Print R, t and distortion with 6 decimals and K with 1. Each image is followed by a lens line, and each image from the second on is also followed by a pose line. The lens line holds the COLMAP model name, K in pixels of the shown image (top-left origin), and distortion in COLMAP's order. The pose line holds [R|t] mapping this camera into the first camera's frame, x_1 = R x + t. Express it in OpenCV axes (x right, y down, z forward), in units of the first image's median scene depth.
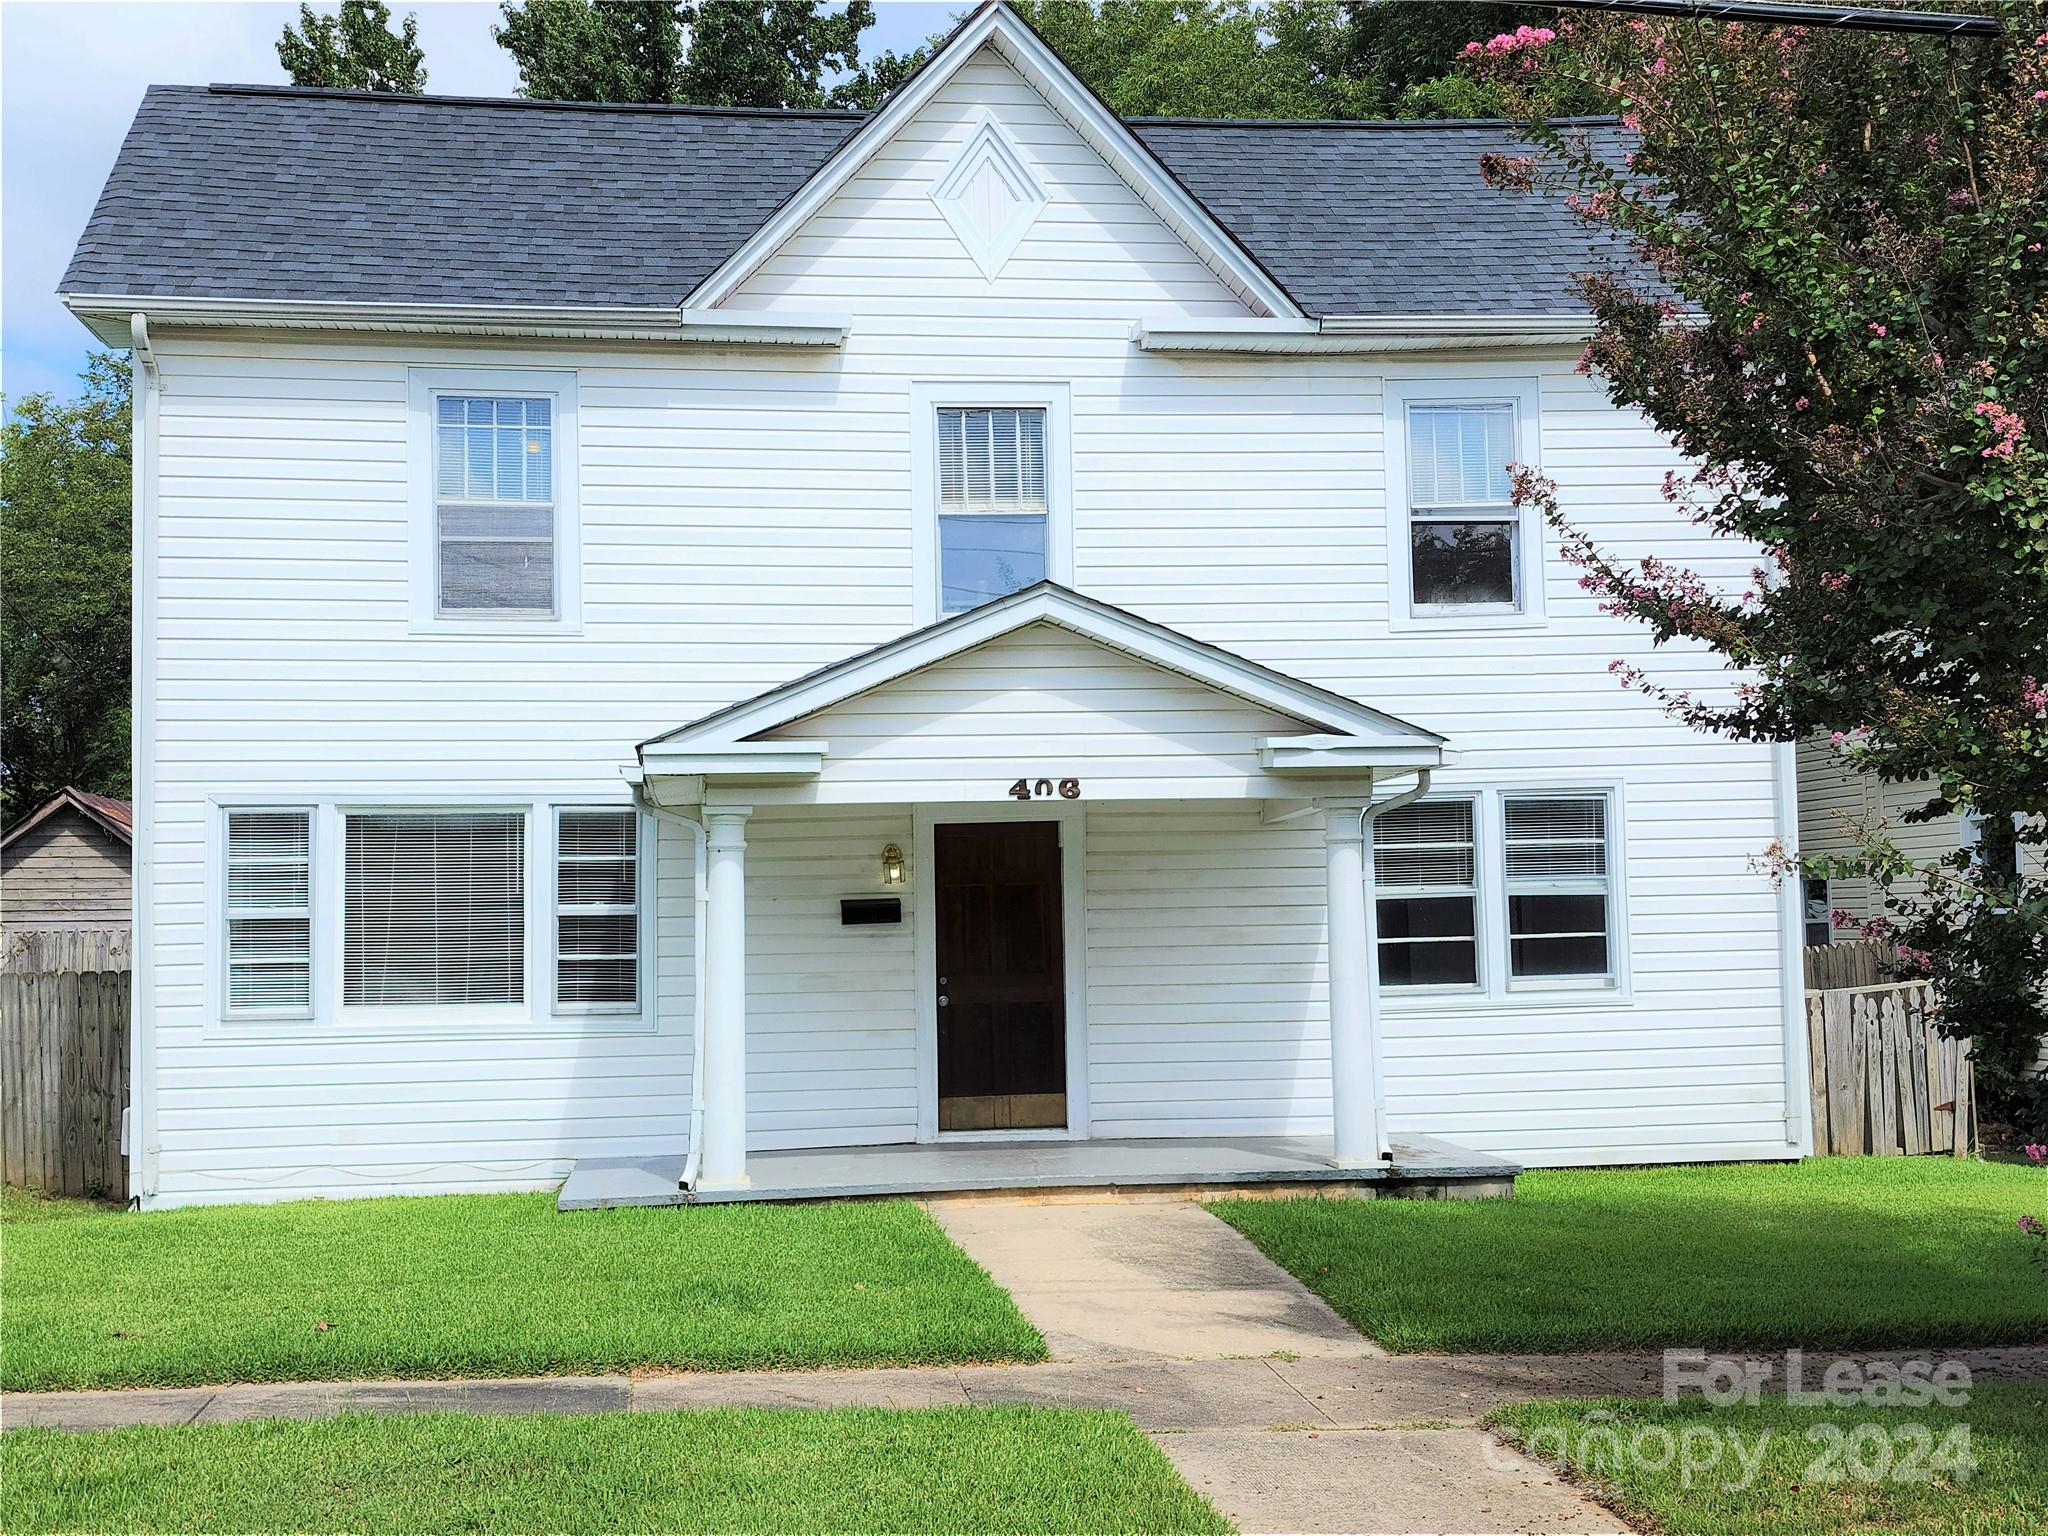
lens RADIAL K [[2252.1, 0, 1024.0], [0, 2252.1, 768.0], [0, 0, 1]] dist [0.153330, -0.290597]
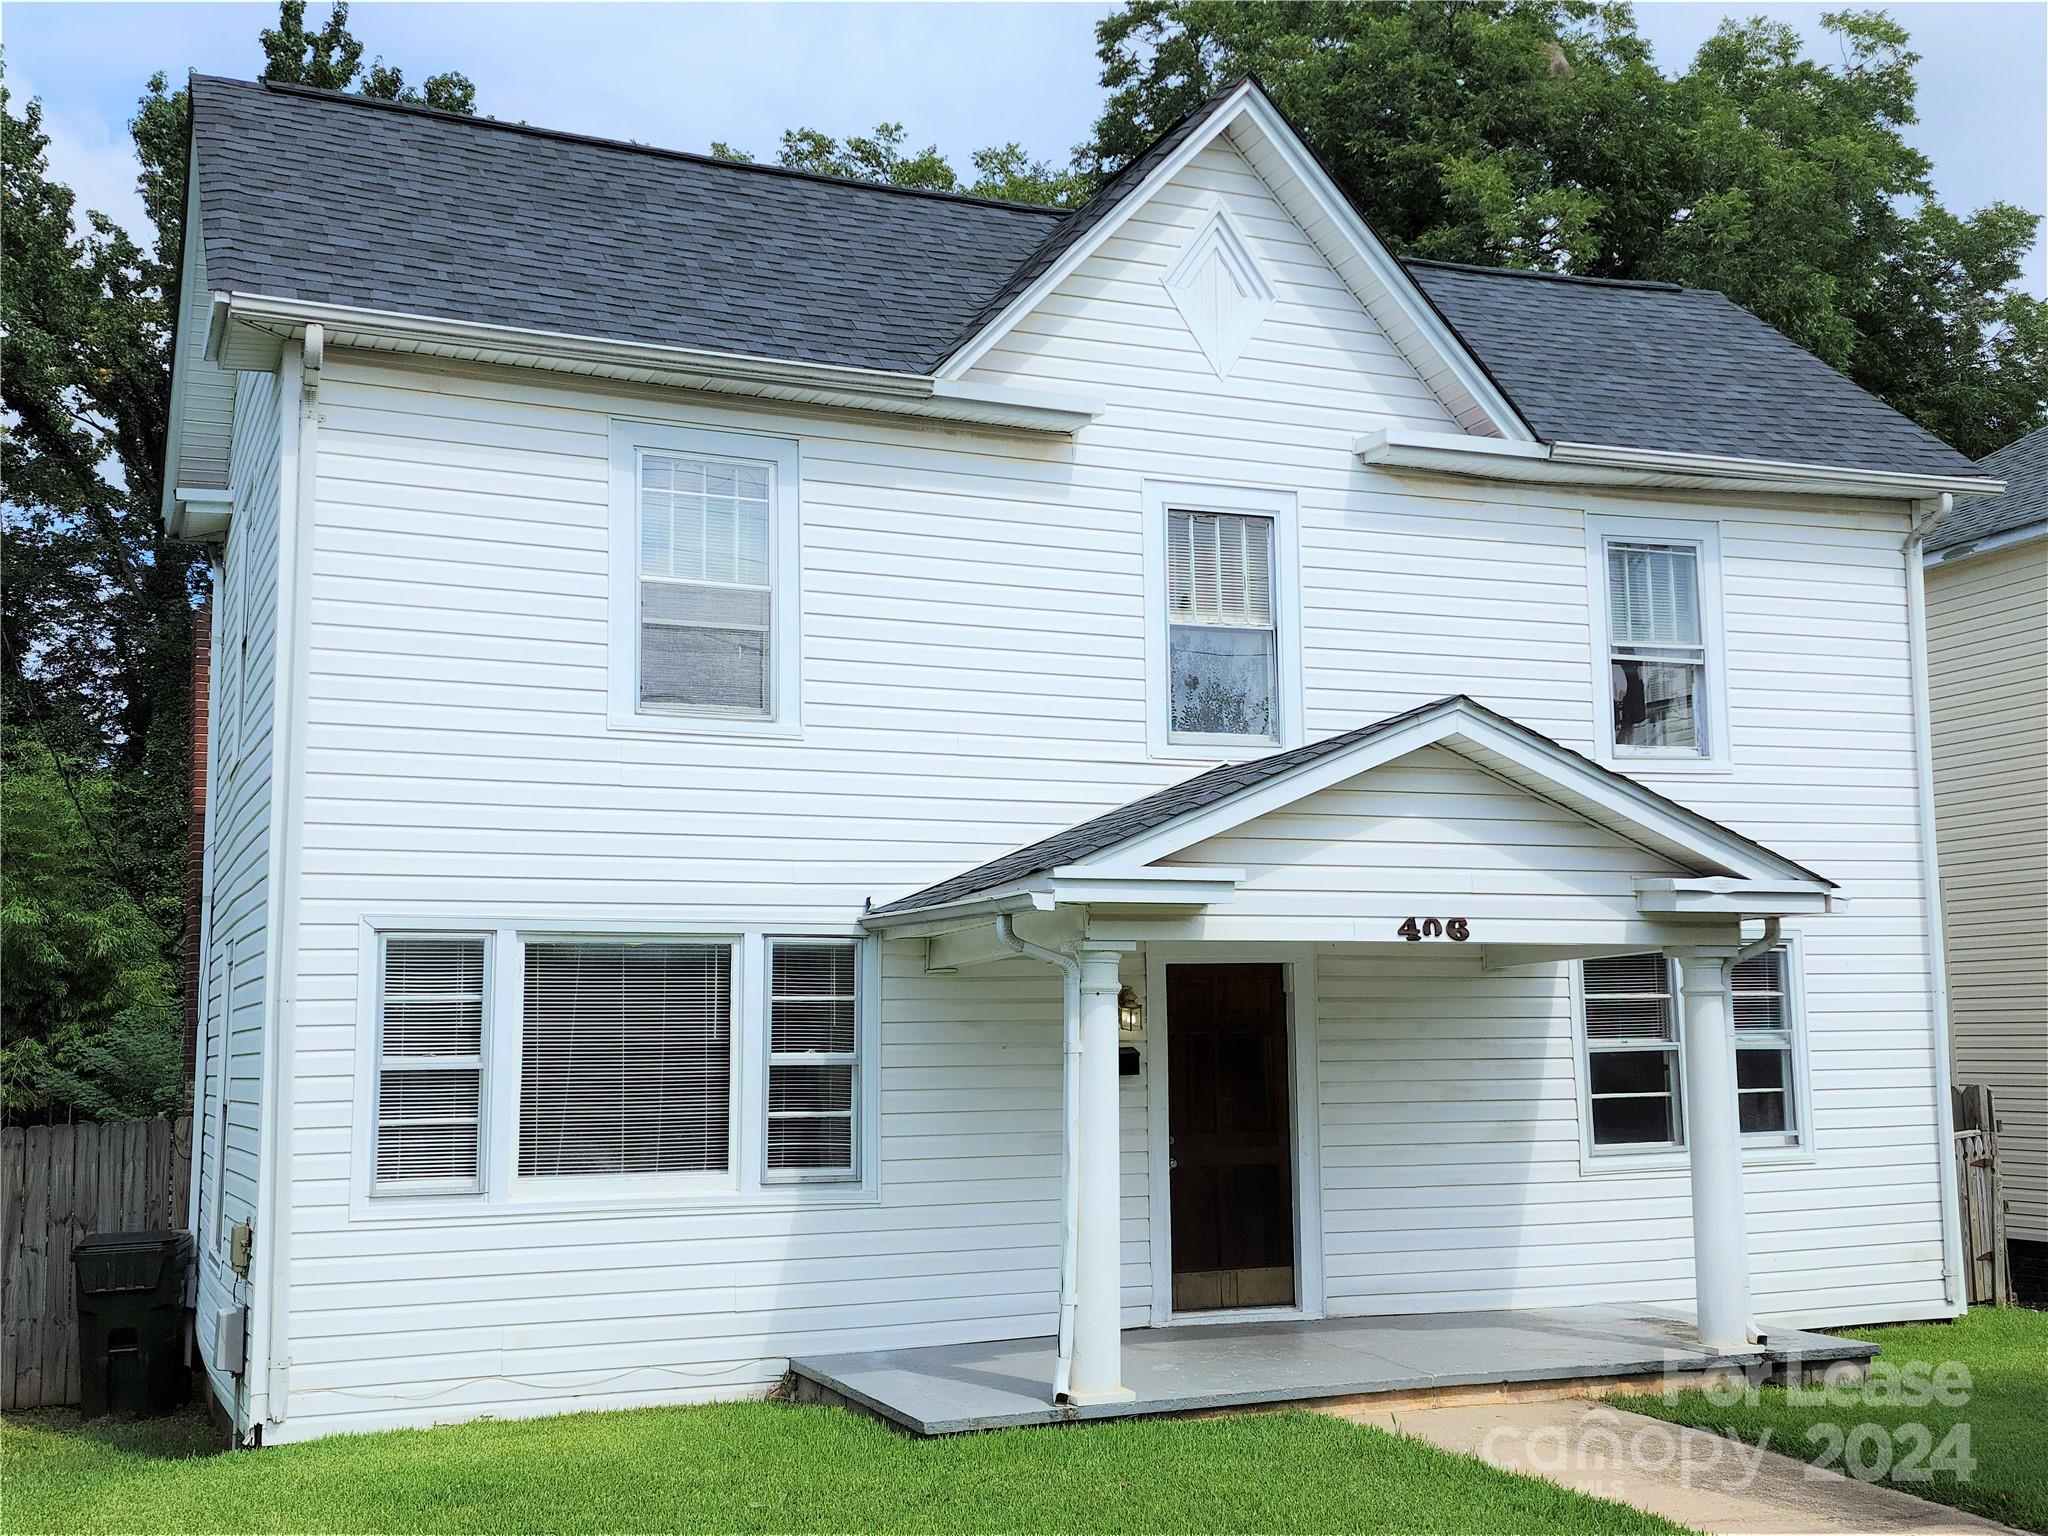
lens RADIAL K [[2095.2, 0, 1036.1], [0, 2095.2, 779.2], [0, 0, 1]] dist [0.147817, -0.247277]
pose [[0.967271, 0.037642, 0.250936, -0.308491], [-0.022172, 0.997691, -0.064195, 0.006142], [-0.252773, 0.056530, 0.965873, 0.201969]]
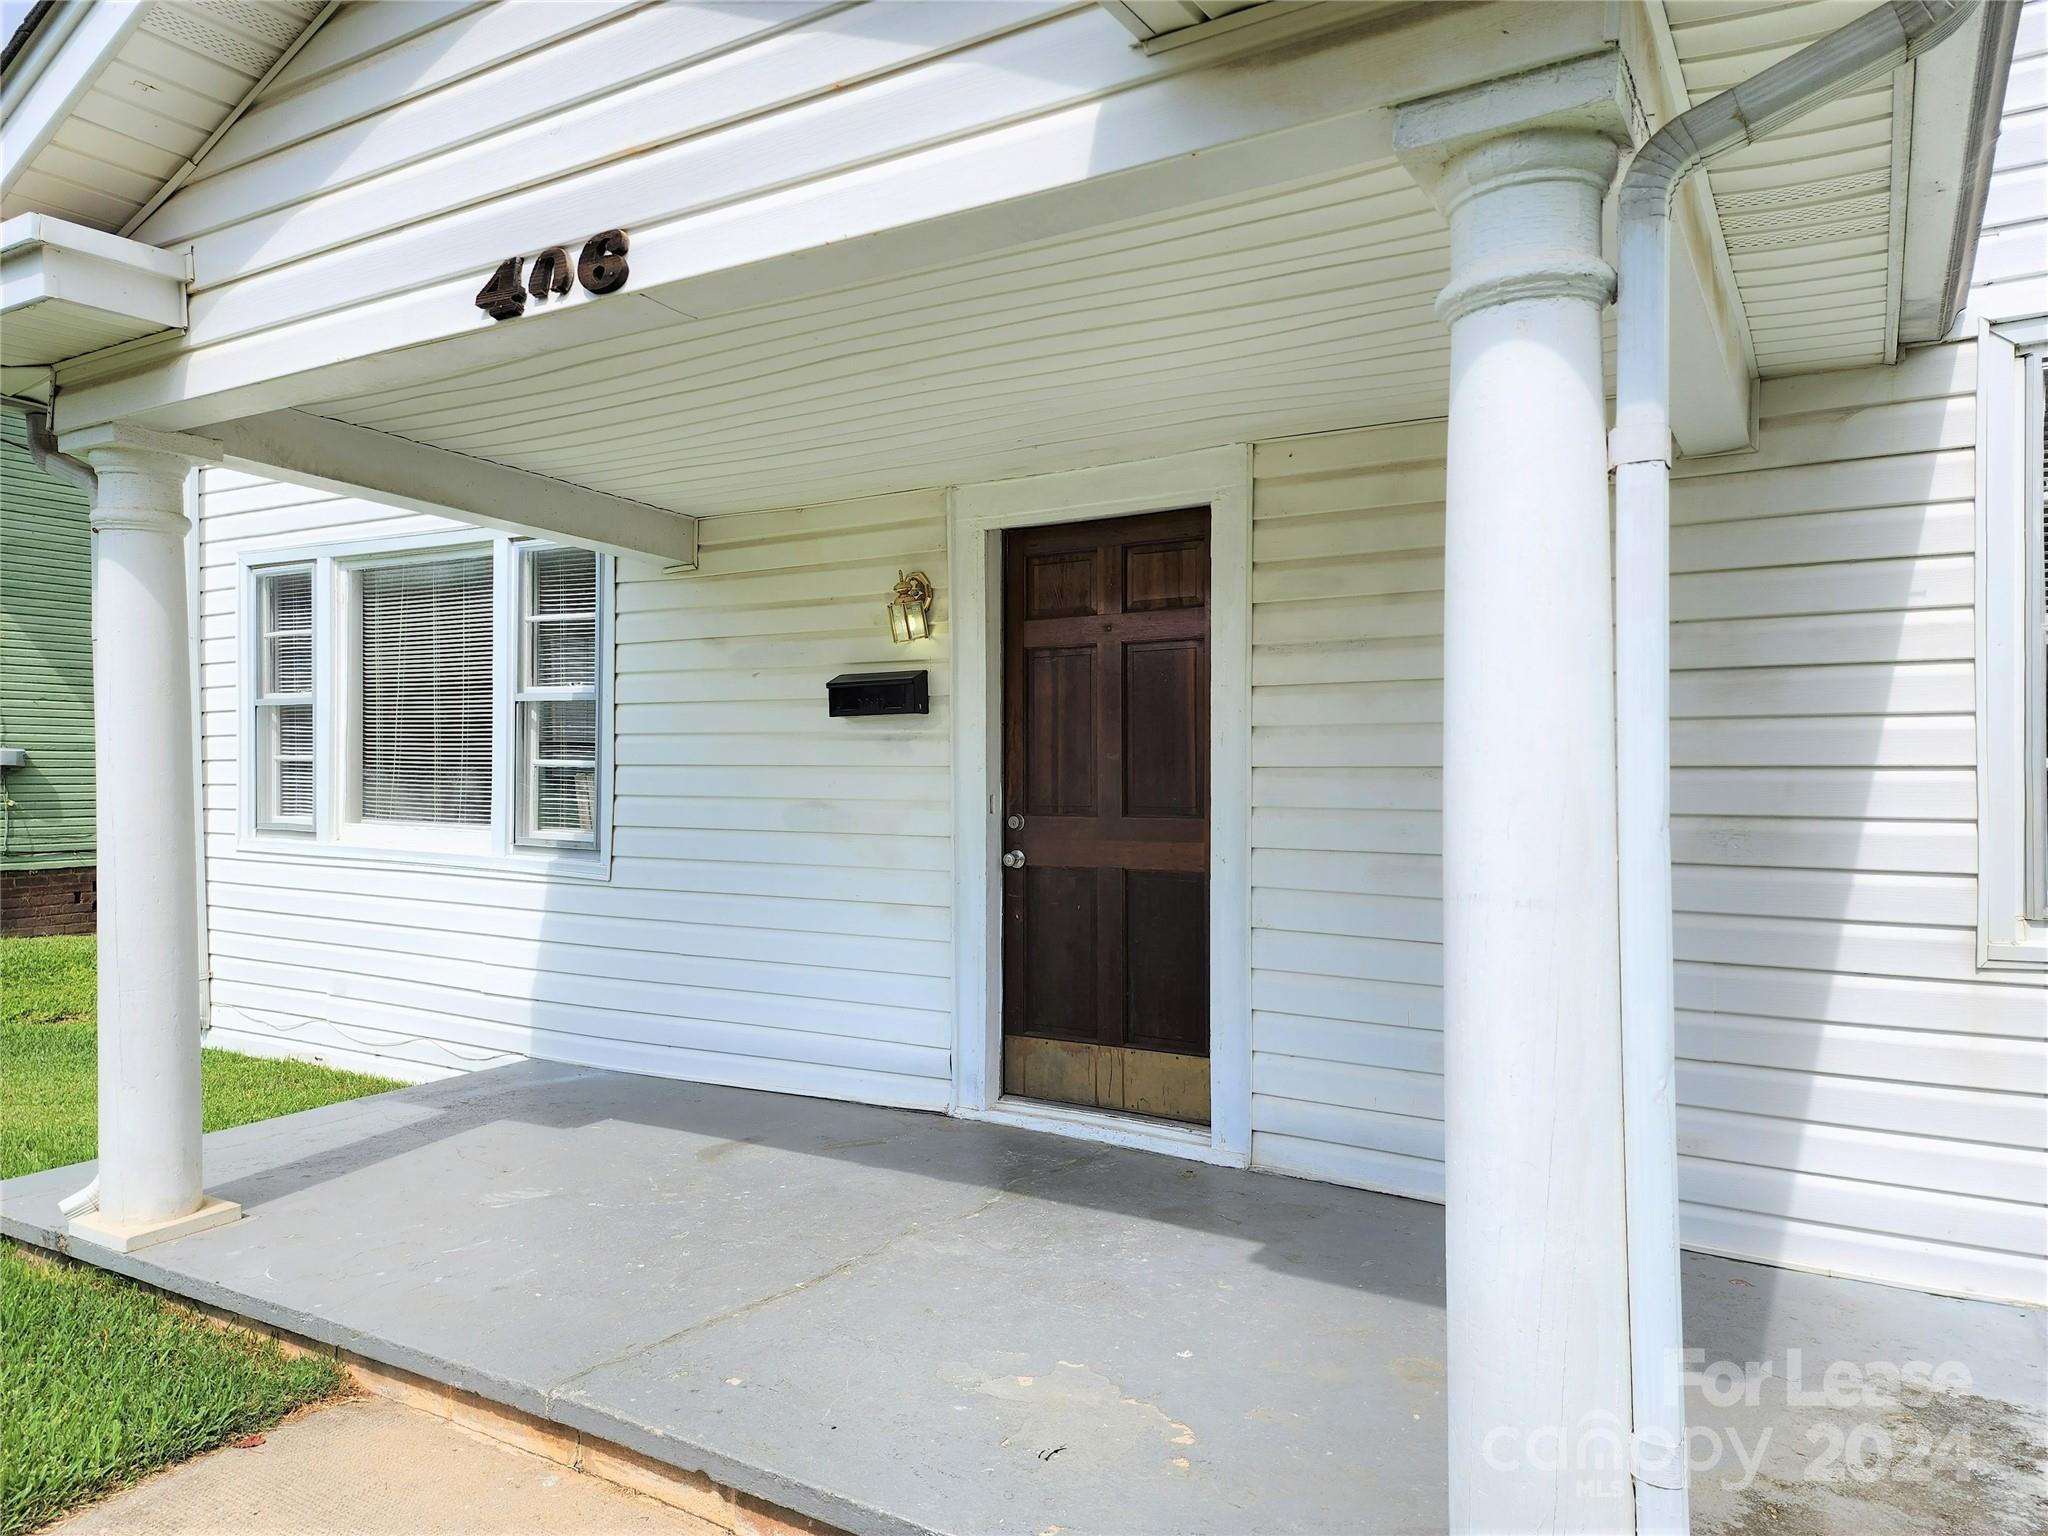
lens RADIAL K [[1352.4, 0, 1024.0], [0, 1352.4, 768.0], [0, 0, 1]] dist [0.081019, 0.000146]
pose [[0.784708, 0.019672, -0.619553, 0.170864], [0.023147, 0.997869, 0.061001, 0.062885], [0.619433, -0.062209, 0.782581, 0.763552]]
